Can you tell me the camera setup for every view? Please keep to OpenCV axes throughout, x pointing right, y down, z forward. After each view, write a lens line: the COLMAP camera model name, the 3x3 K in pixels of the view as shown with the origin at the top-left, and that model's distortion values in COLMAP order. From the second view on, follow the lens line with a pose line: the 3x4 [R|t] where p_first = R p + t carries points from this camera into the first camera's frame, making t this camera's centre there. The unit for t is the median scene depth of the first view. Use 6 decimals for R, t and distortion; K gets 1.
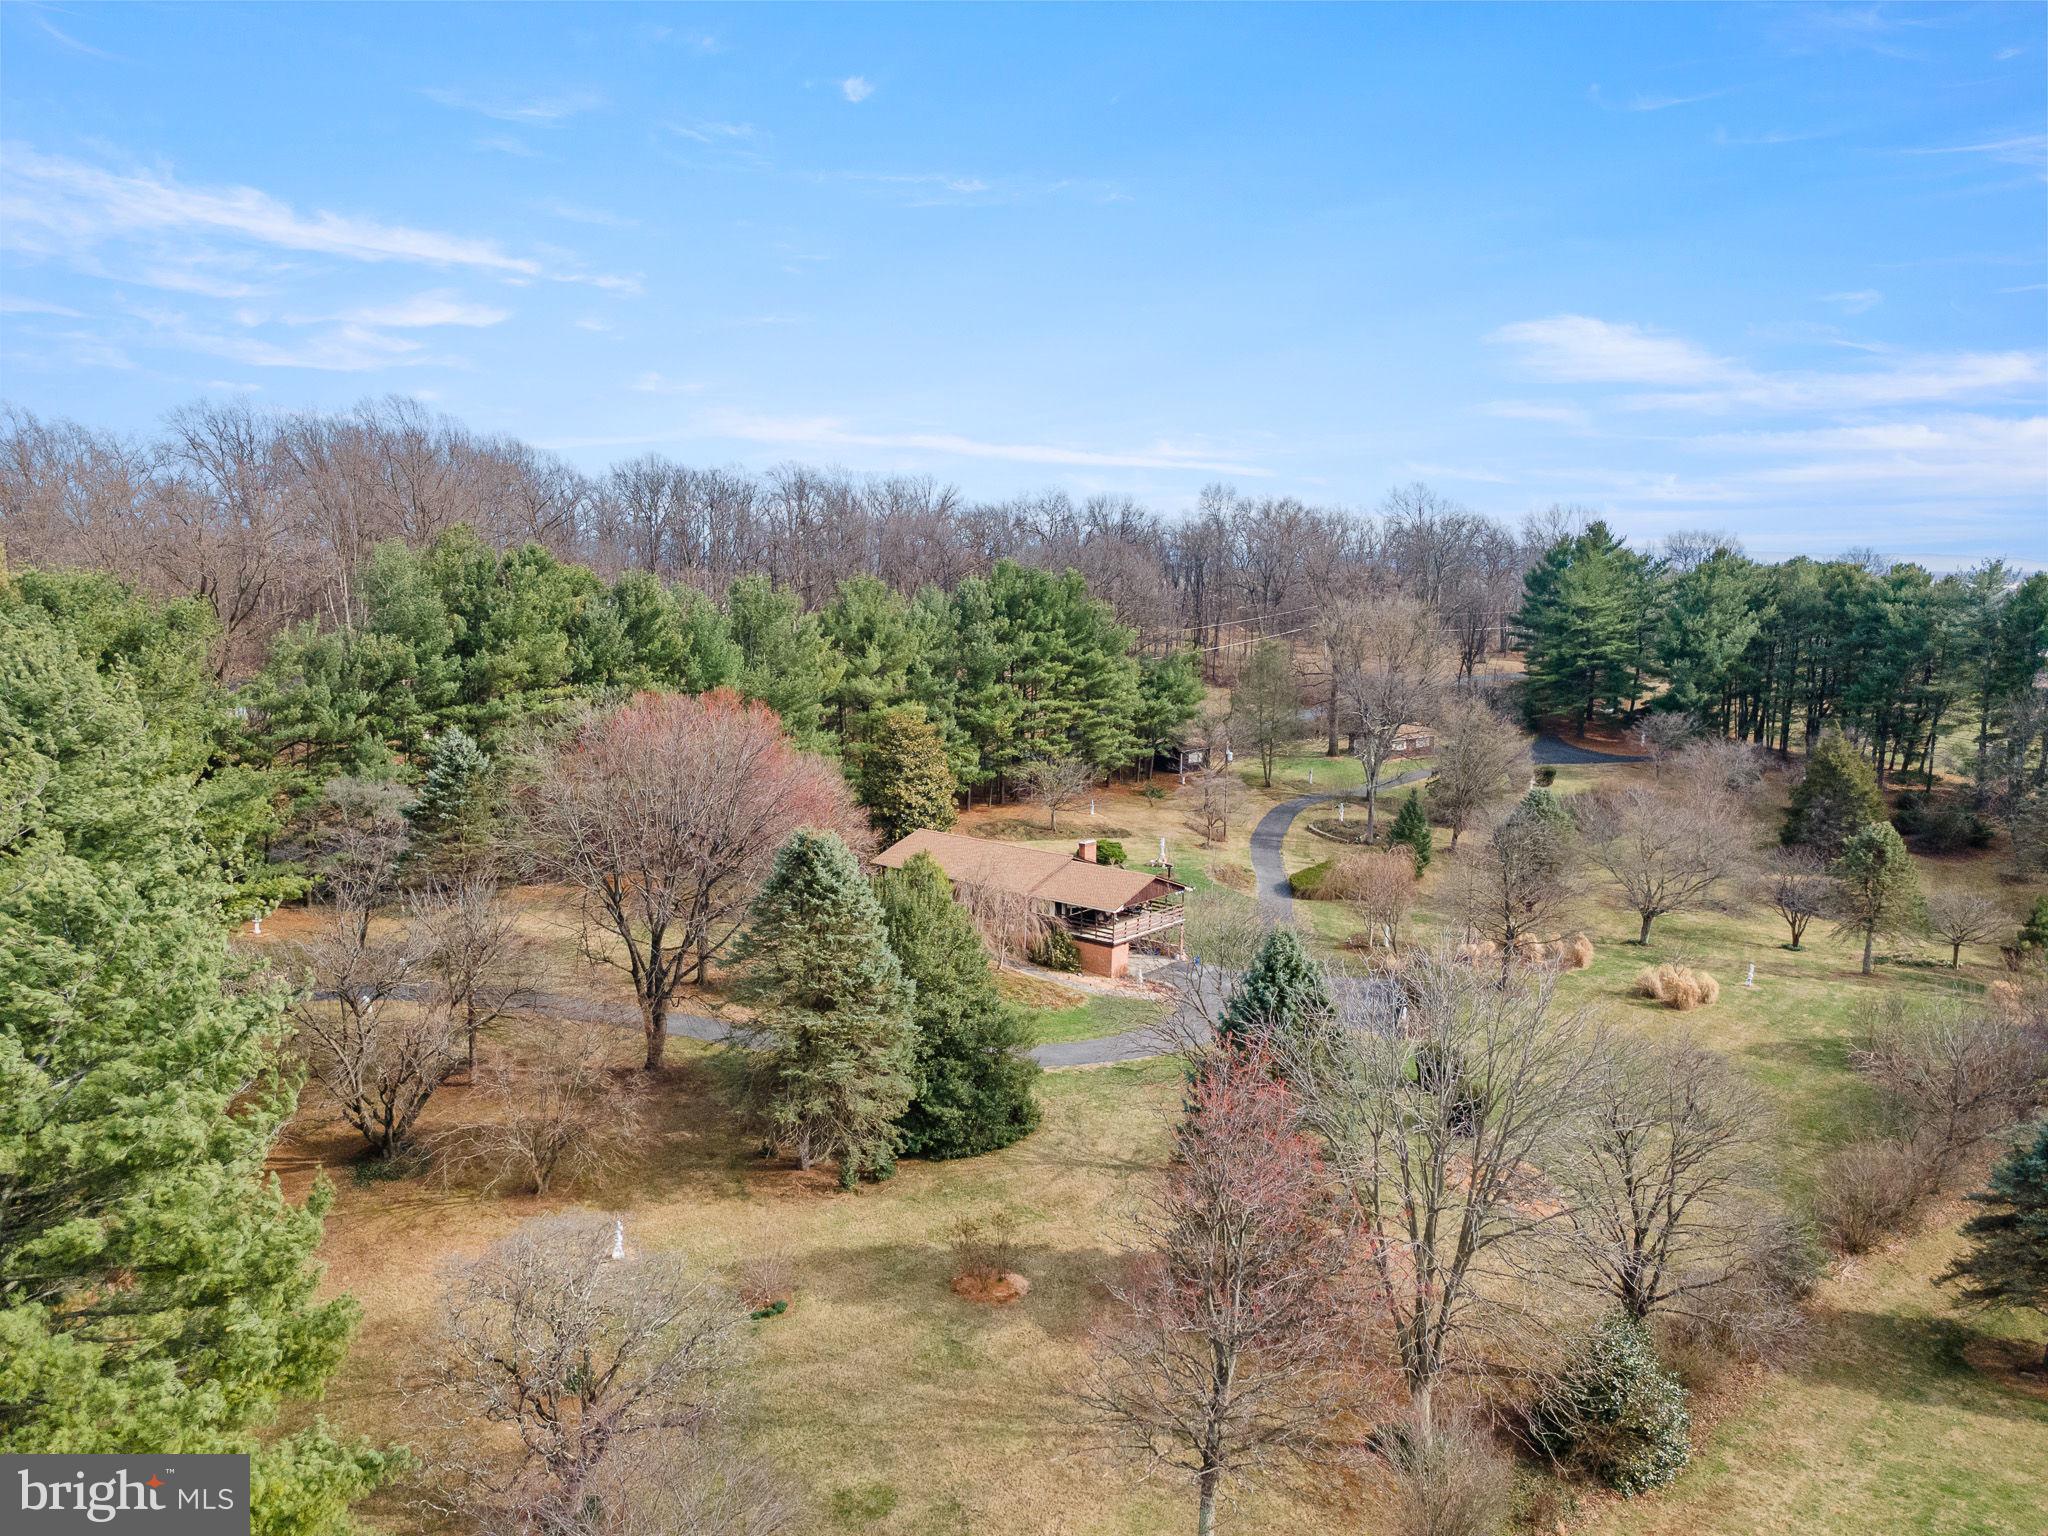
lens RADIAL K [[1488.4, 0, 1024.0], [0, 1488.4, 768.0], [0, 0, 1]] dist [0.015509, 0.050114]
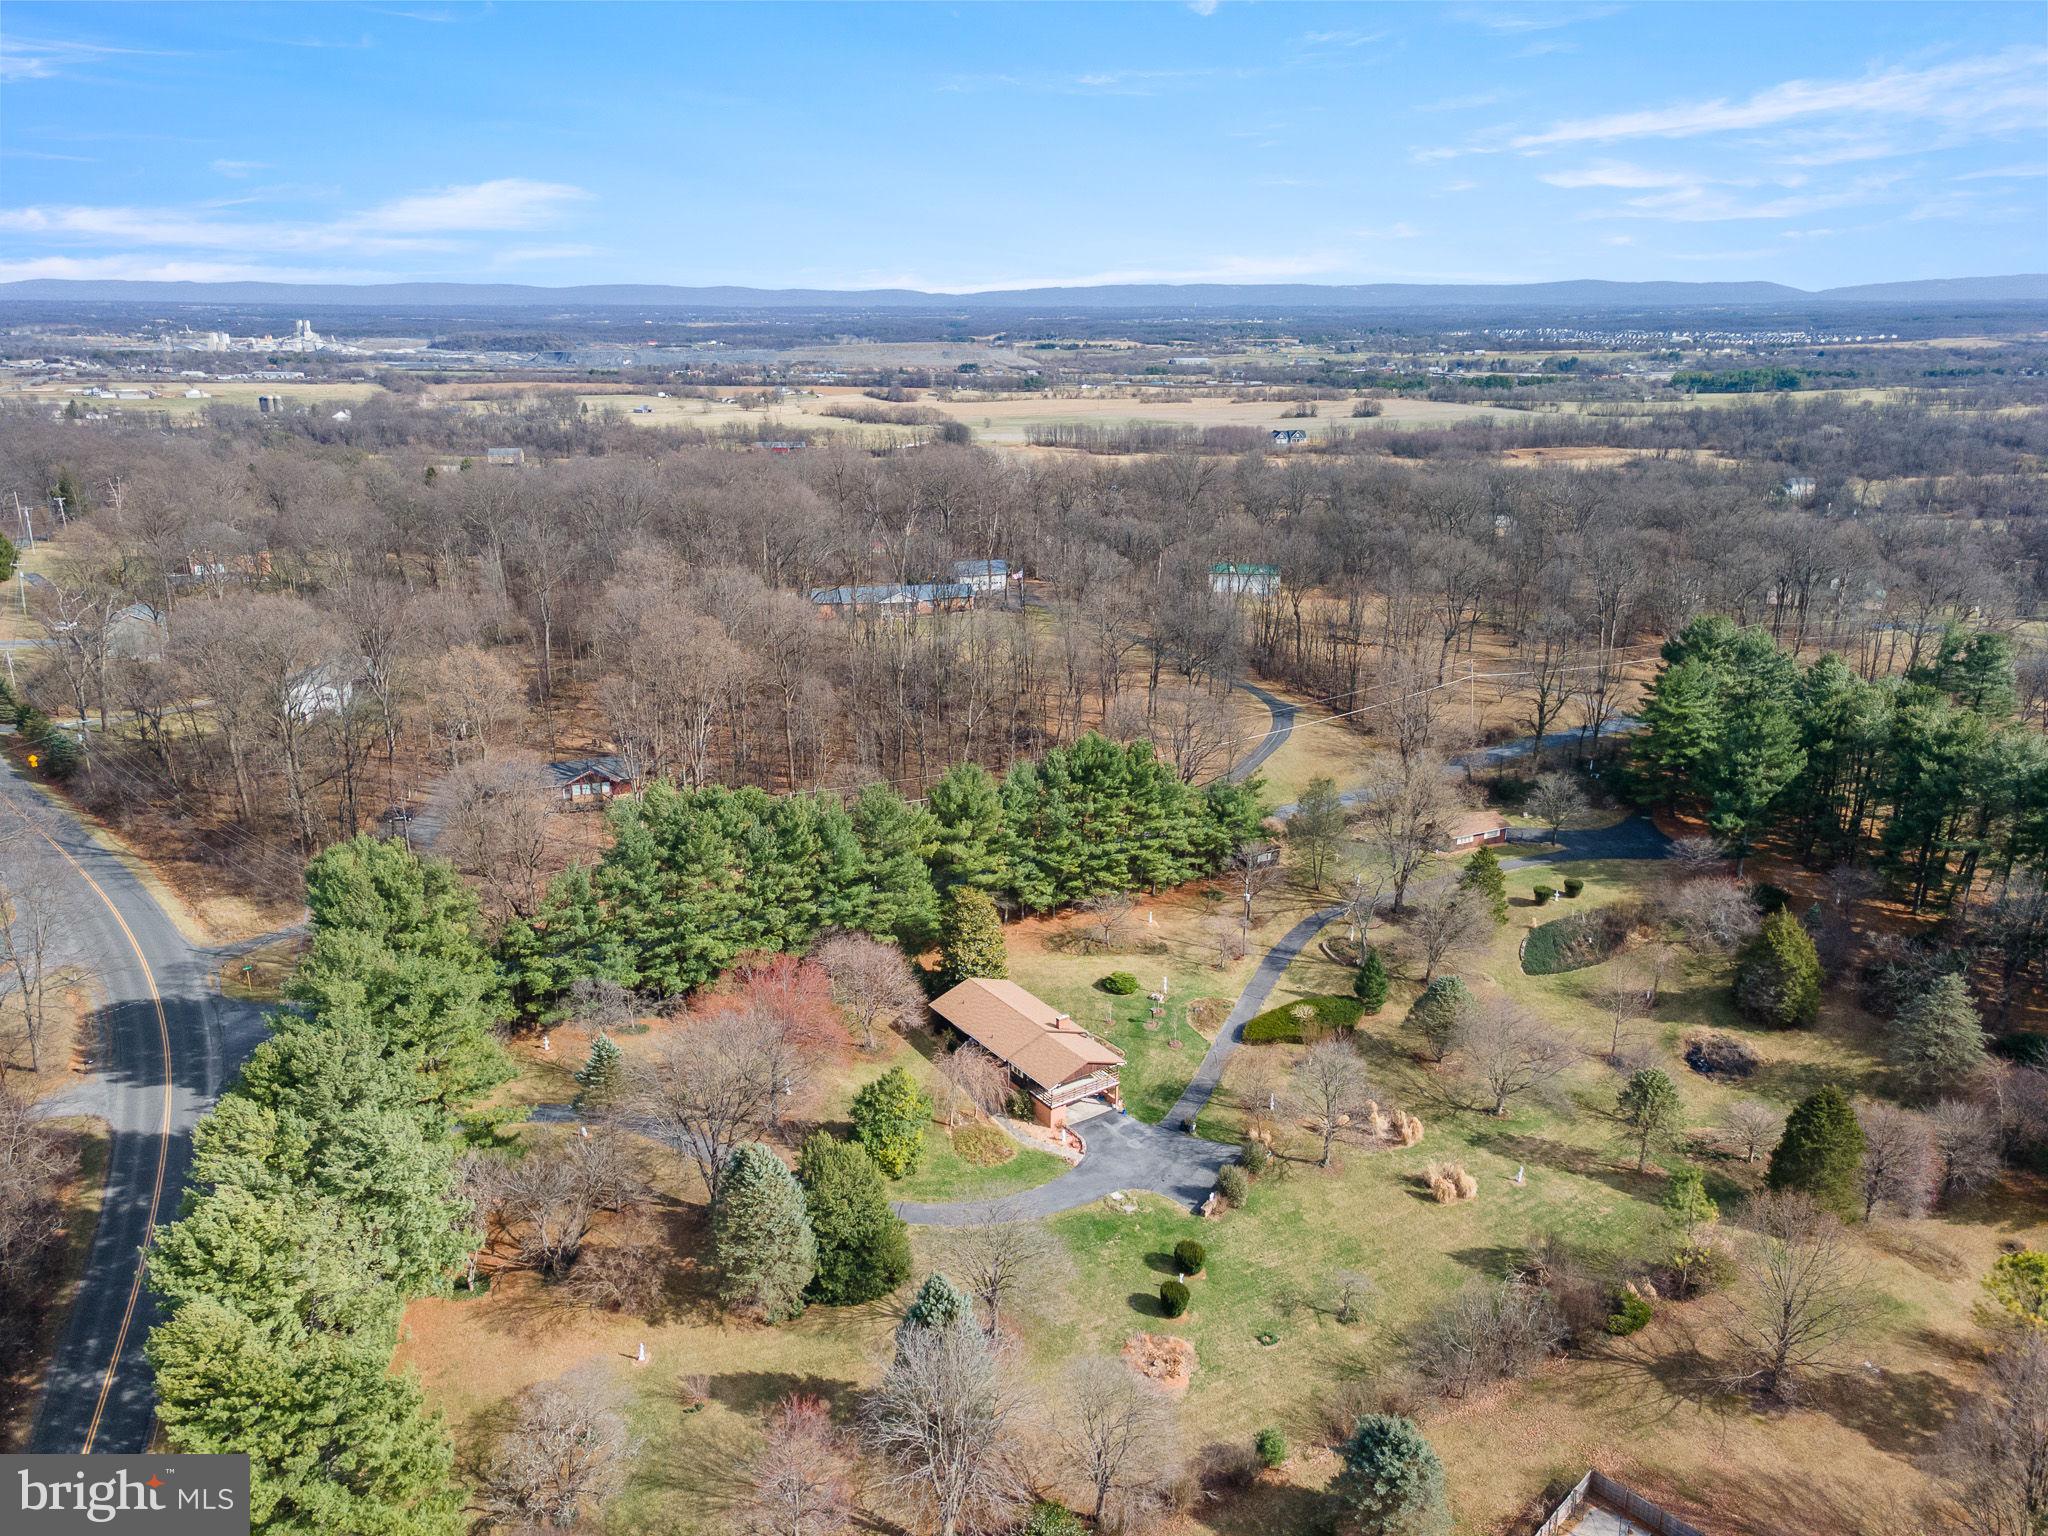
lens RADIAL K [[1488.4, 0, 1024.0], [0, 1488.4, 768.0], [0, 0, 1]] dist [0.015509, 0.050114]
pose [[0.961800, 0.068427, -0.265065, 0.346648], [-0.025245, 0.986301, 0.163014, -0.392107], [0.272588, -0.150095, 0.950351, -0.323839]]
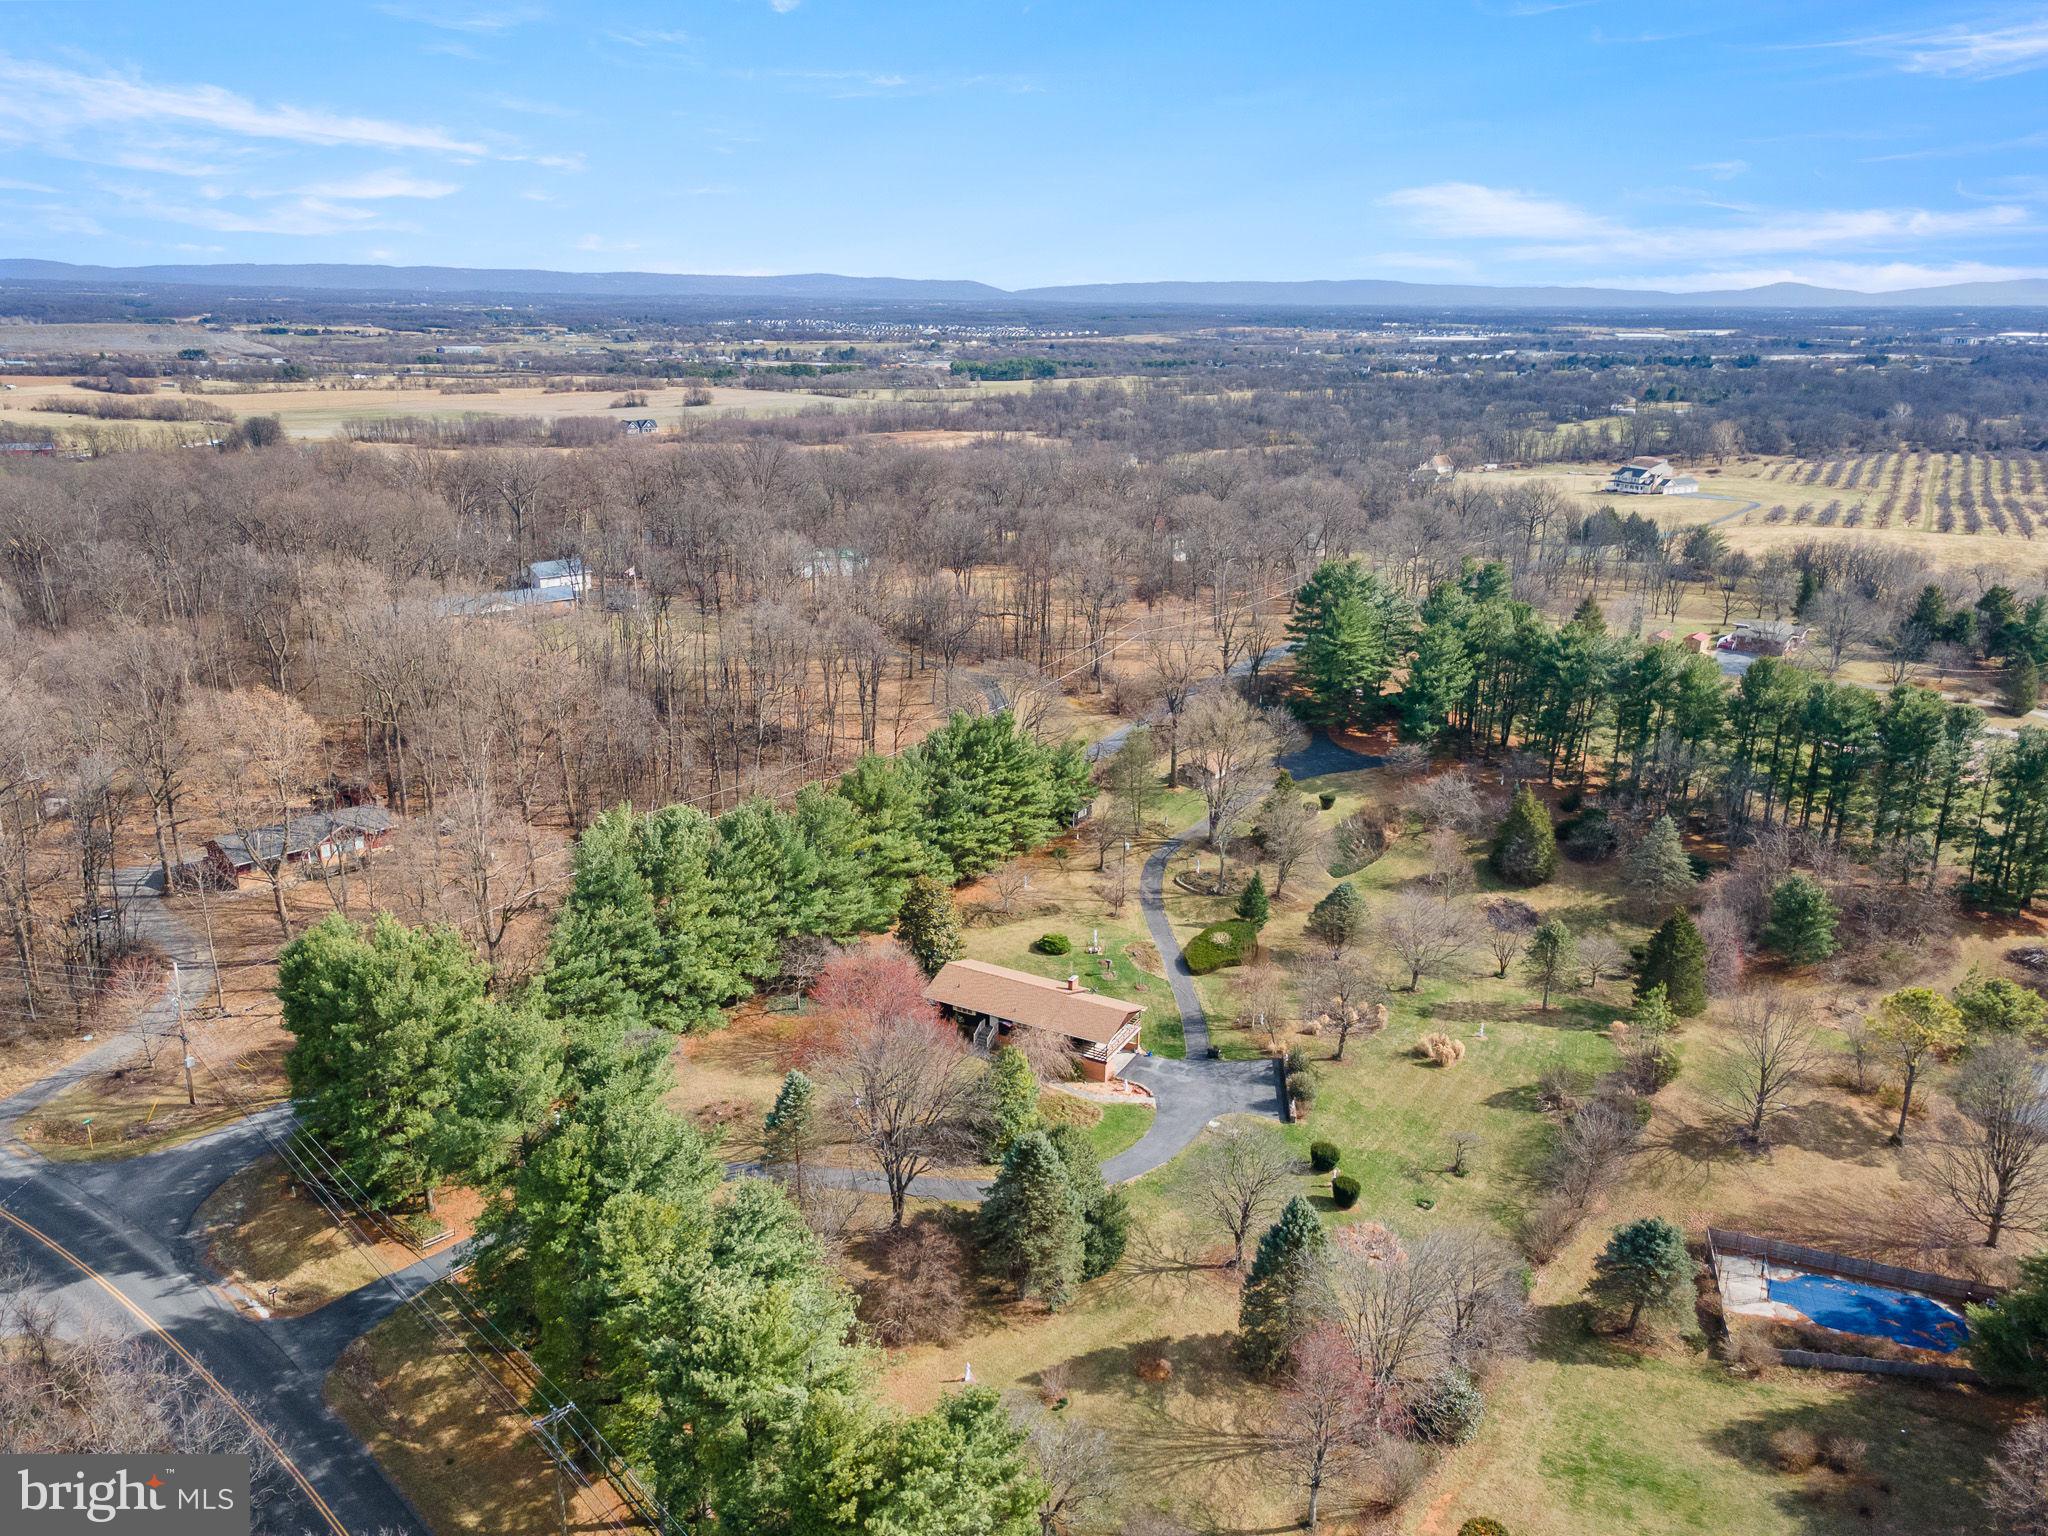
lens RADIAL K [[1488.4, 0, 1024.0], [0, 1488.4, 768.0], [0, 0, 1]] dist [0.015509, 0.050114]
pose [[0.981187, -0.058813, 0.183882, -0.248708], [0.027210, 0.985089, 0.169878, -0.382378], [-0.191131, -0.161679, 0.968157, -0.373531]]
